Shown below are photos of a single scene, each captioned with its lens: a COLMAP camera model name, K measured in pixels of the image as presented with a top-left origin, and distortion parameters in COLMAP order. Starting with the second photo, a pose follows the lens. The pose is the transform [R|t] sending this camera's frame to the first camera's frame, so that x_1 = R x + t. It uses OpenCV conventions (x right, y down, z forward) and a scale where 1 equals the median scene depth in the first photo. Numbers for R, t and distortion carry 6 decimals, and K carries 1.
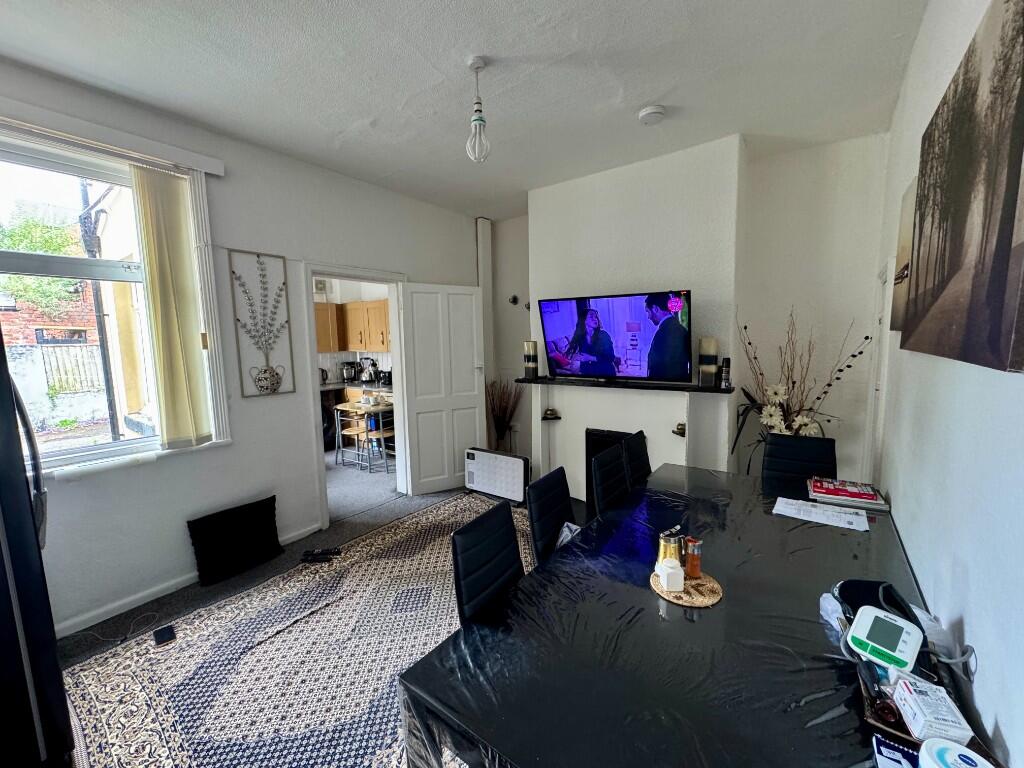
lens RADIAL K [[411.6, 0, 511.4], [0, 411.6, 384.5], [0, 0, 1]] dist [0.000433, 0.000081]
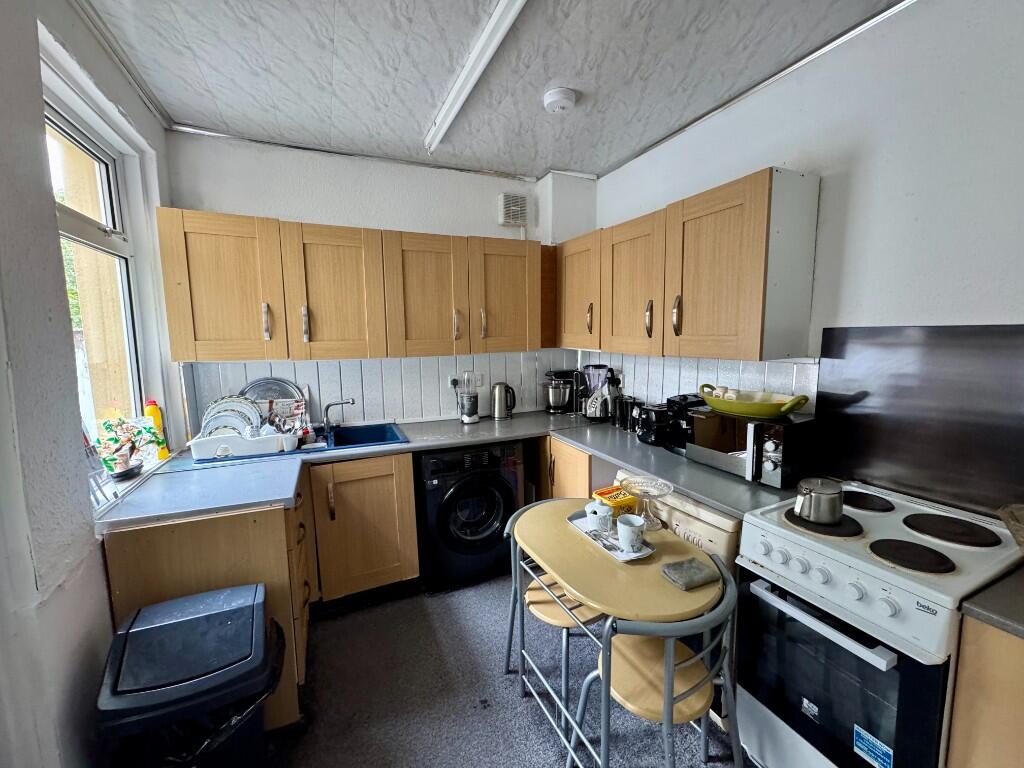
lens RADIAL K [[411.6, 0, 510.4], [0, 411.6, 379.2], [0, 0, 1]] dist [0.000433, 0.000081]
pose [[0.875043, 0.069002, -0.479102, -0.222953], [-0.064187, 0.997587, 0.026443, -0.055737], [0.479771, 0.007613, 0.877361, 0.569799]]
